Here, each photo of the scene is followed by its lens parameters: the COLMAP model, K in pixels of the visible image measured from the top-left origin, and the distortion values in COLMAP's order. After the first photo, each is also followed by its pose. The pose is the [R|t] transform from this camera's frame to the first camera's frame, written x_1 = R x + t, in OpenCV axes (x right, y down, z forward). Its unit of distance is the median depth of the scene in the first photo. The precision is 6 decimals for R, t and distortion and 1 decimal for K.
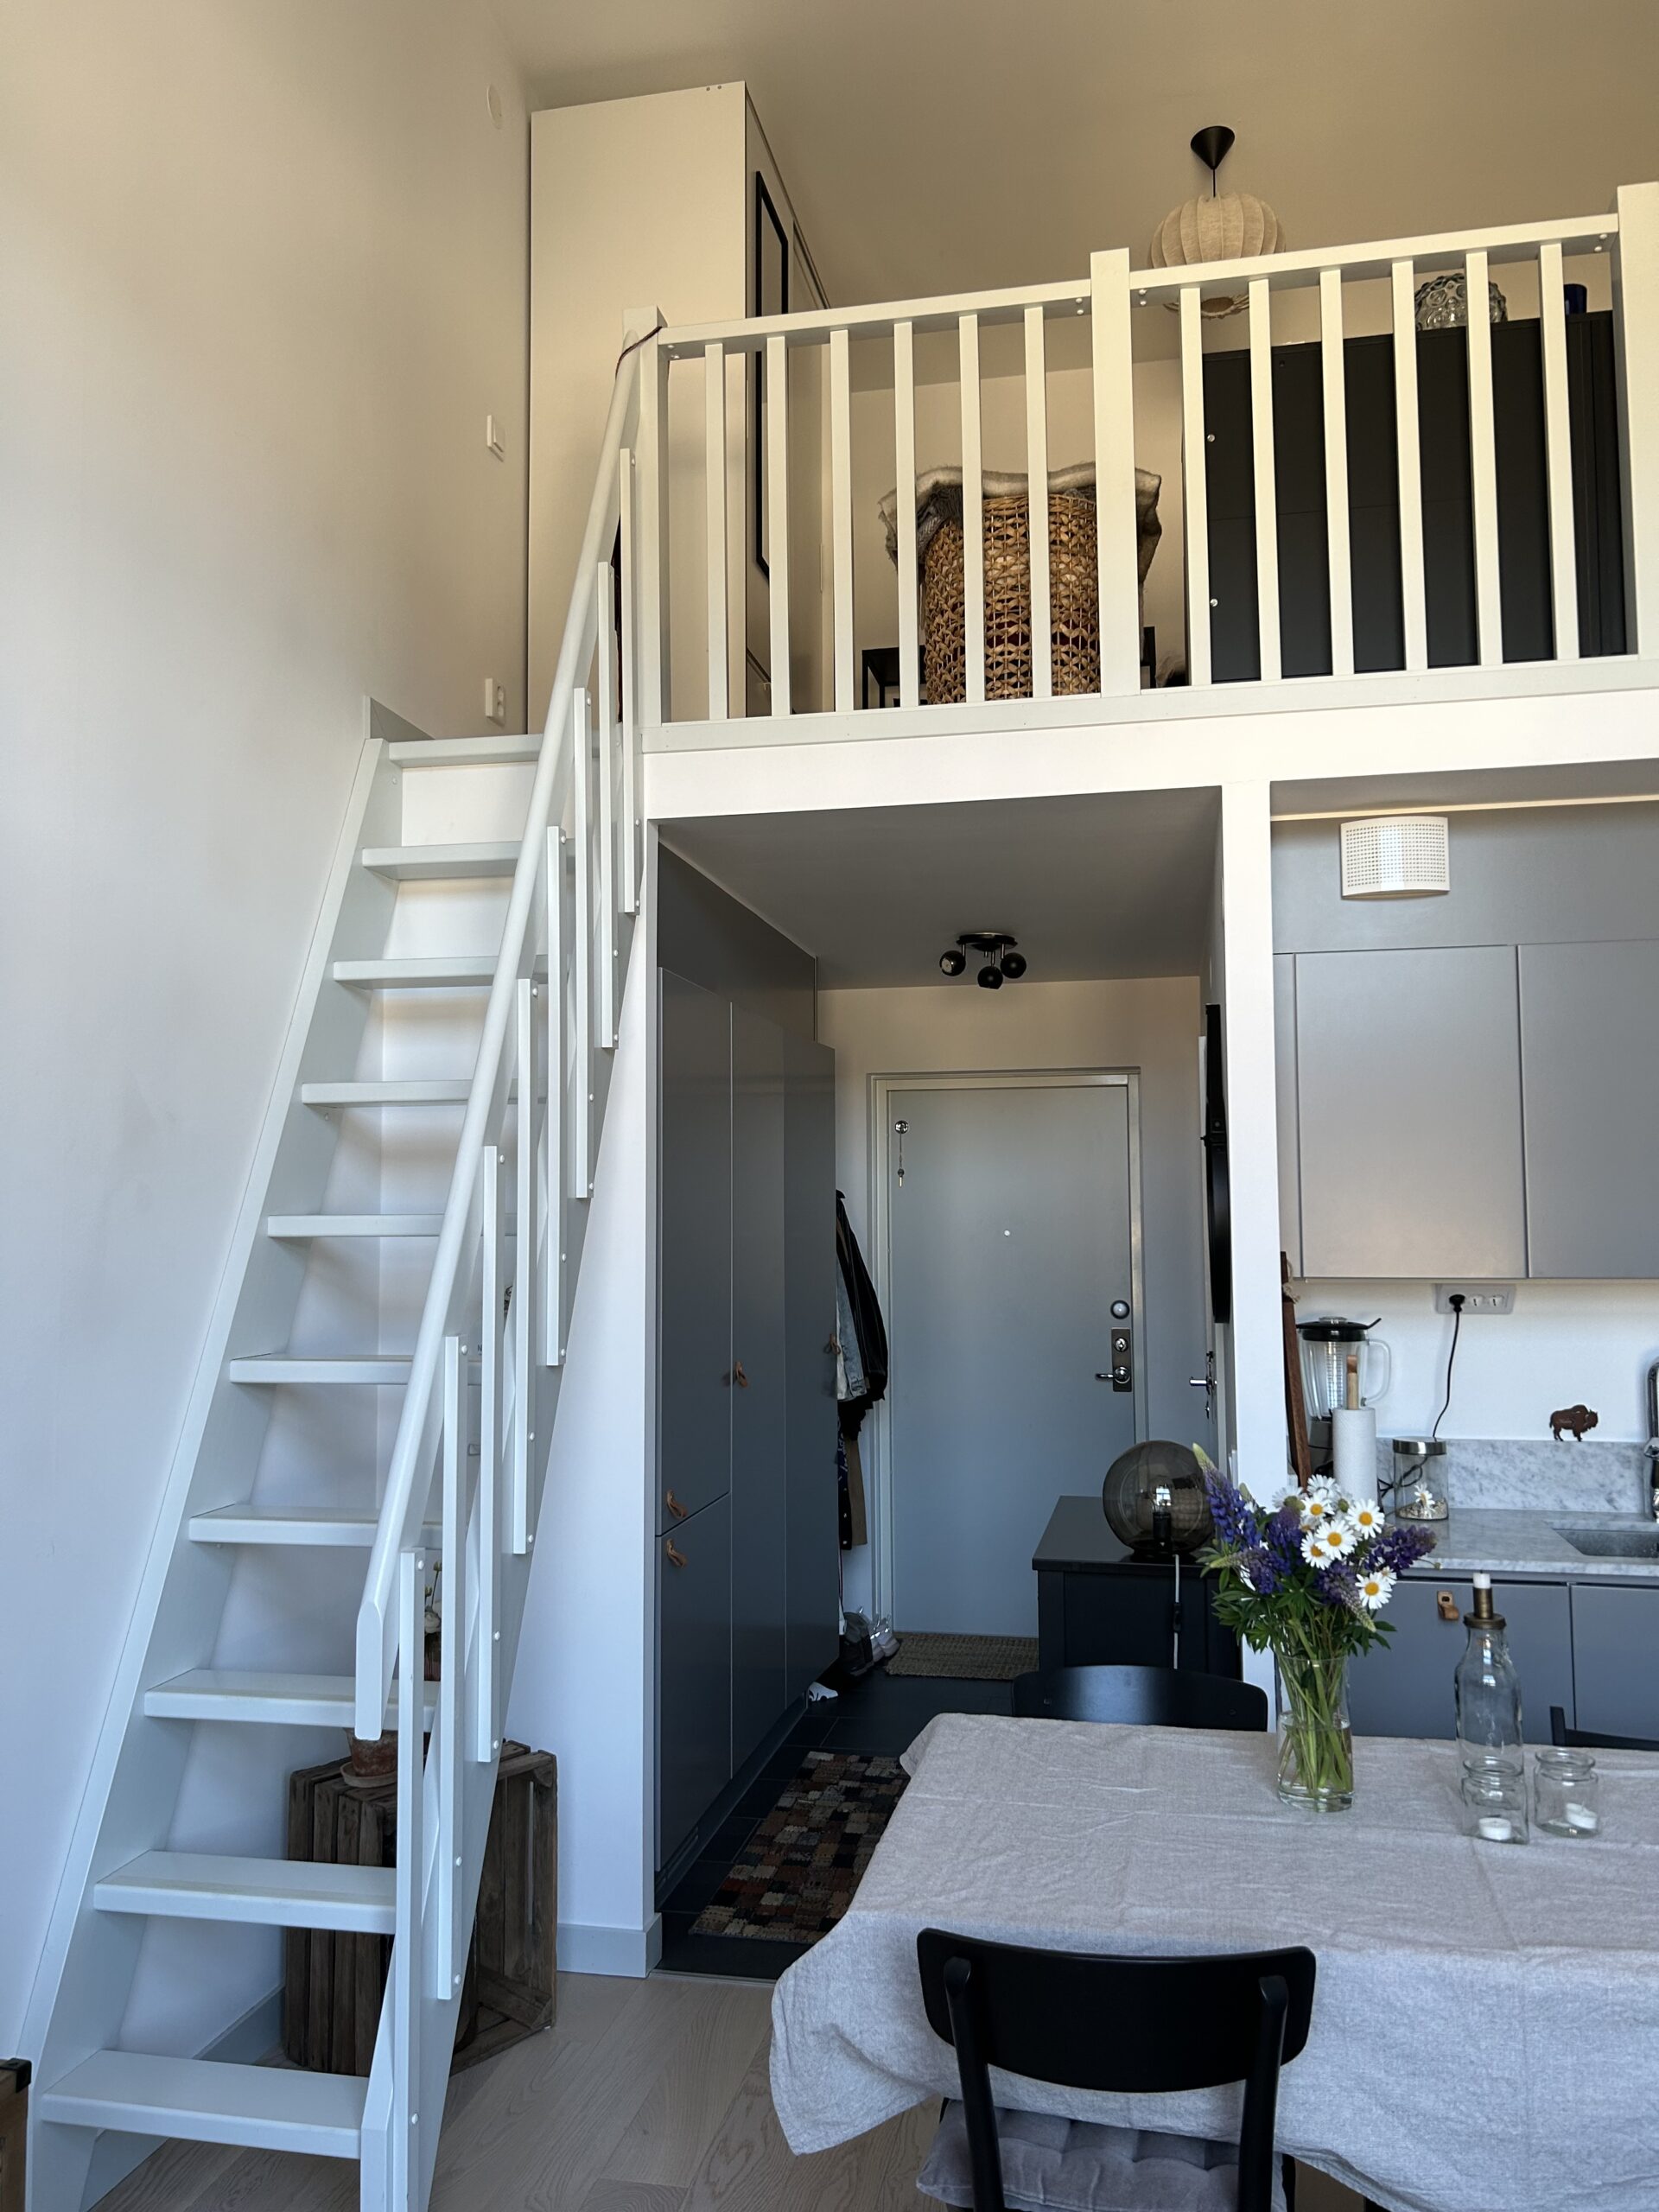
lens RADIAL K [[1702.6, 0, 829.5], [0, 1702.6, 1106.0], [0, 0, 1]] dist [0.026177, -0.003935]
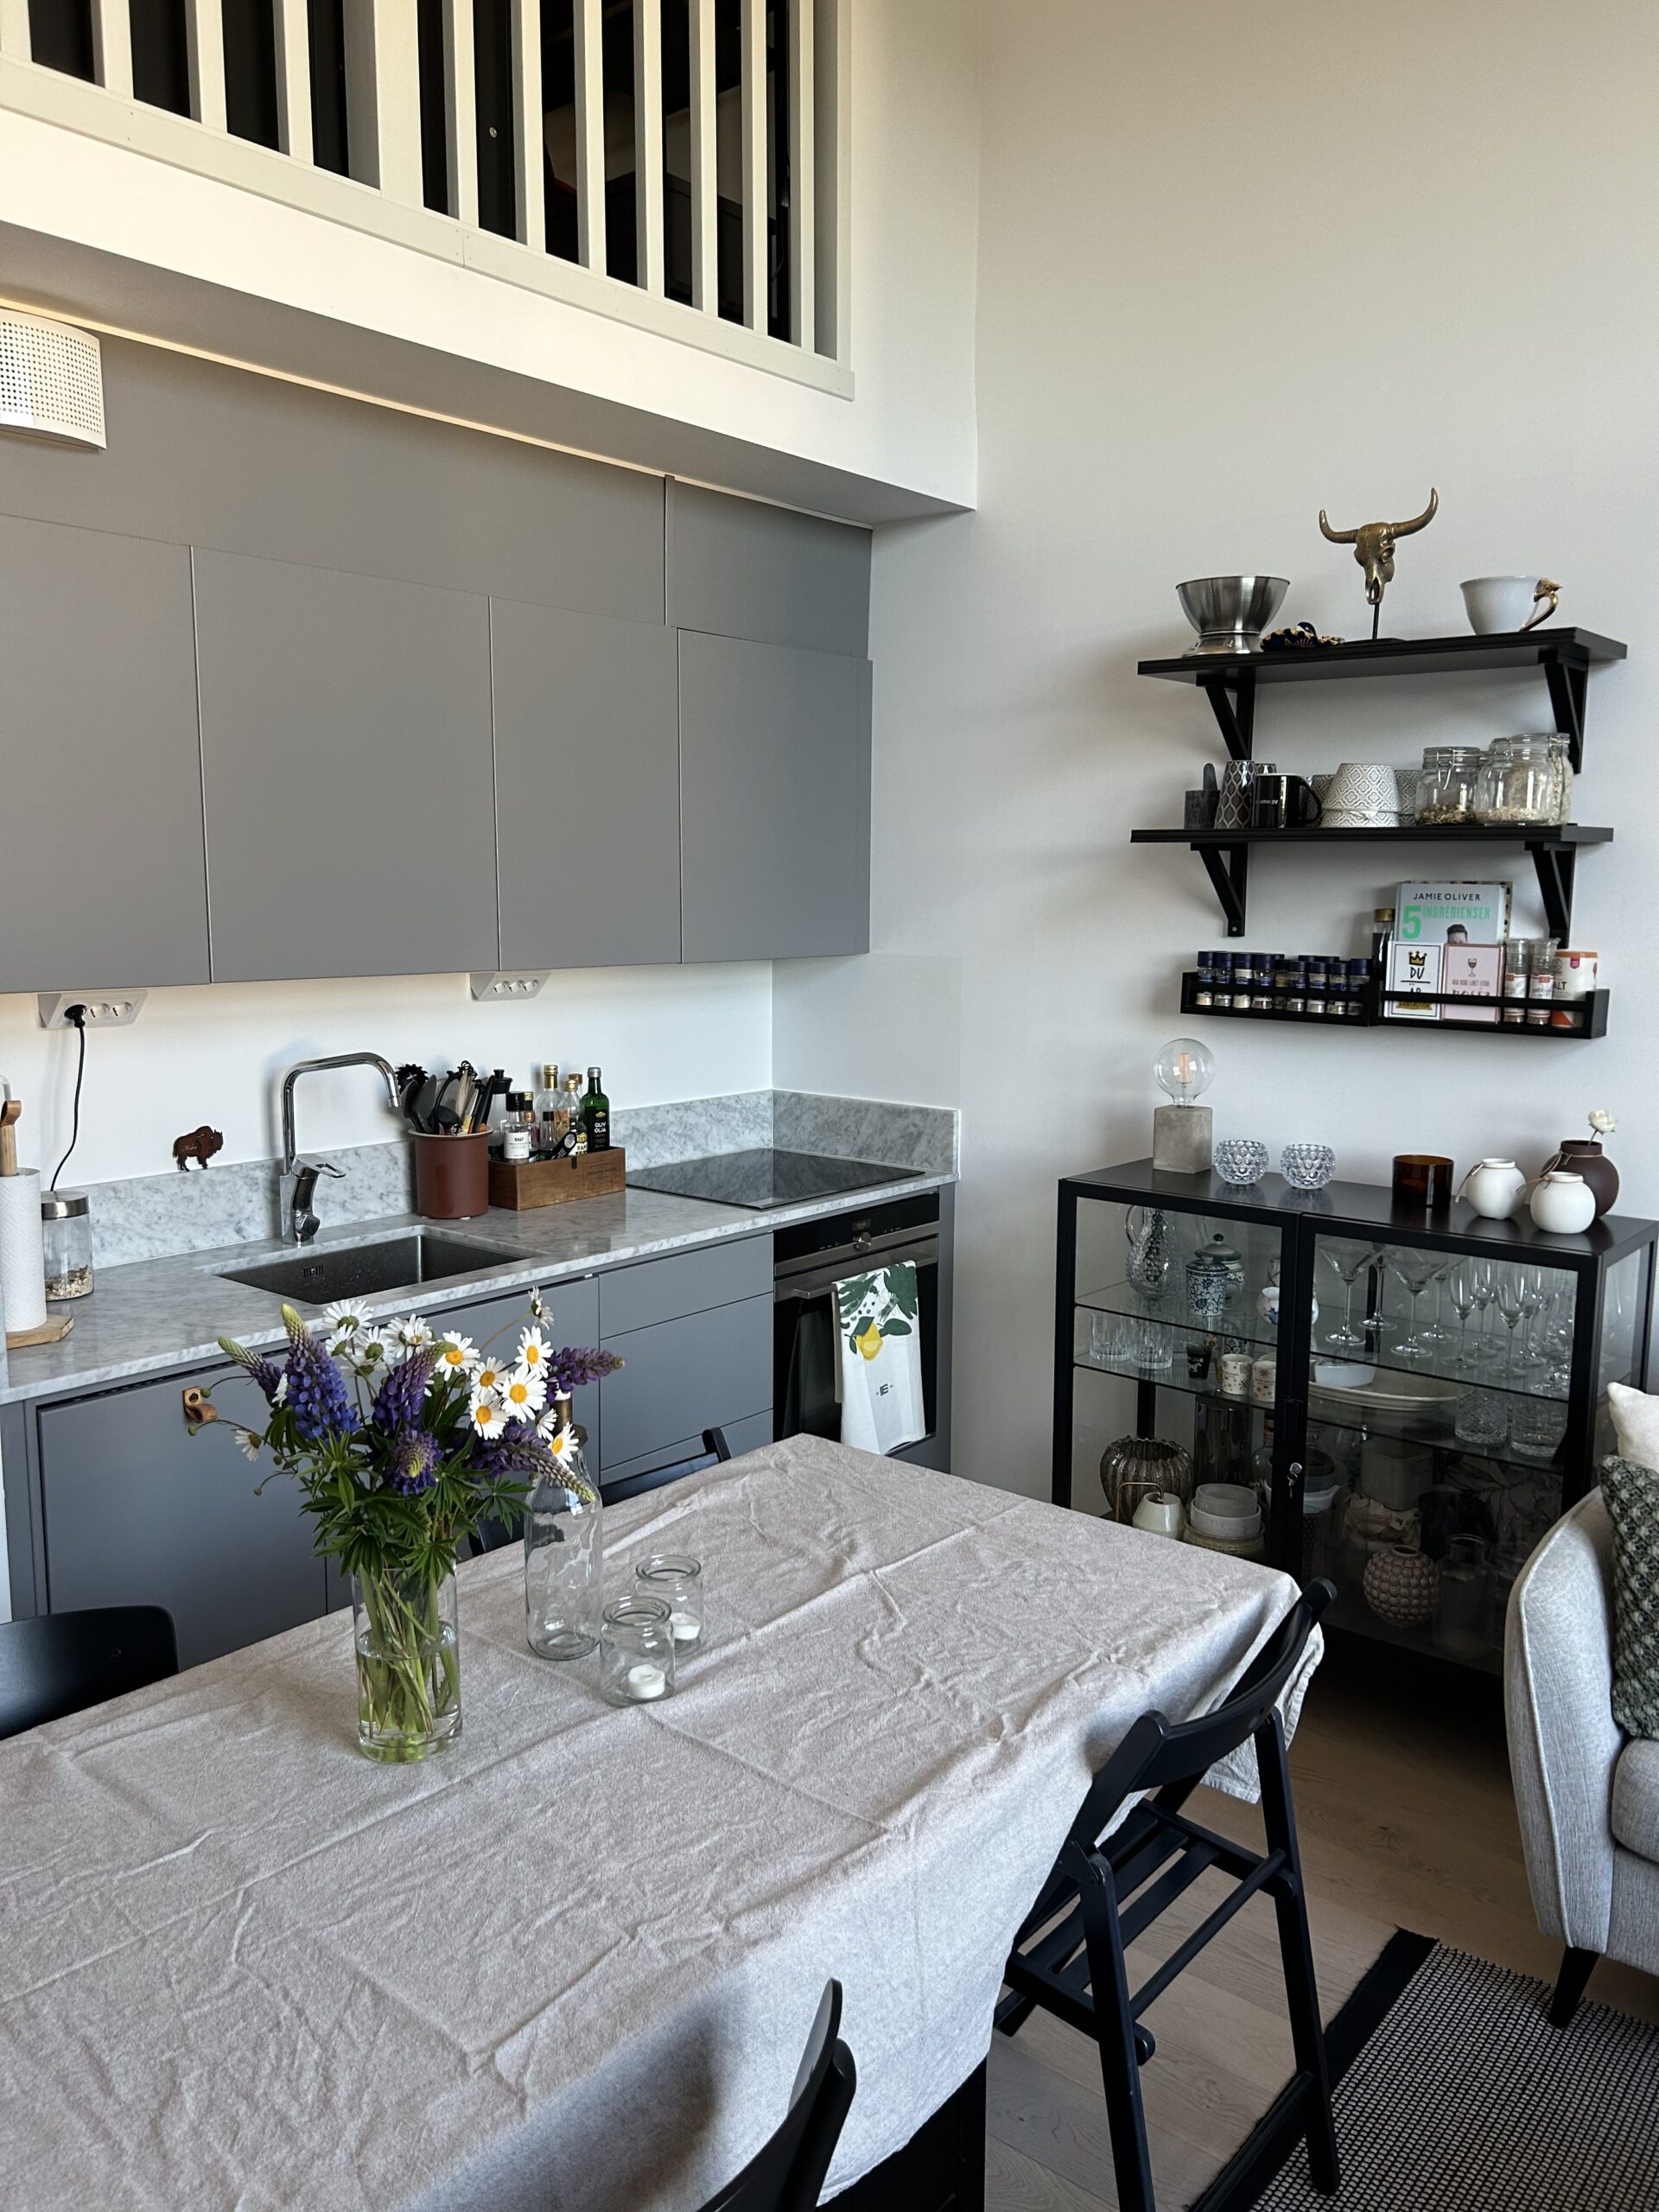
lens RADIAL K [[1702.6, 0, 829.5], [0, 1702.6, 1106.0], [0, 0, 1]] dist [0.026177, -0.003935]
pose [[0.474852, -0.110324, 0.873123, -0.147918], [-0.069110, 0.984373, 0.161967, 0.008029], [-0.877348, -0.137252, 0.459807, 0.348348]]
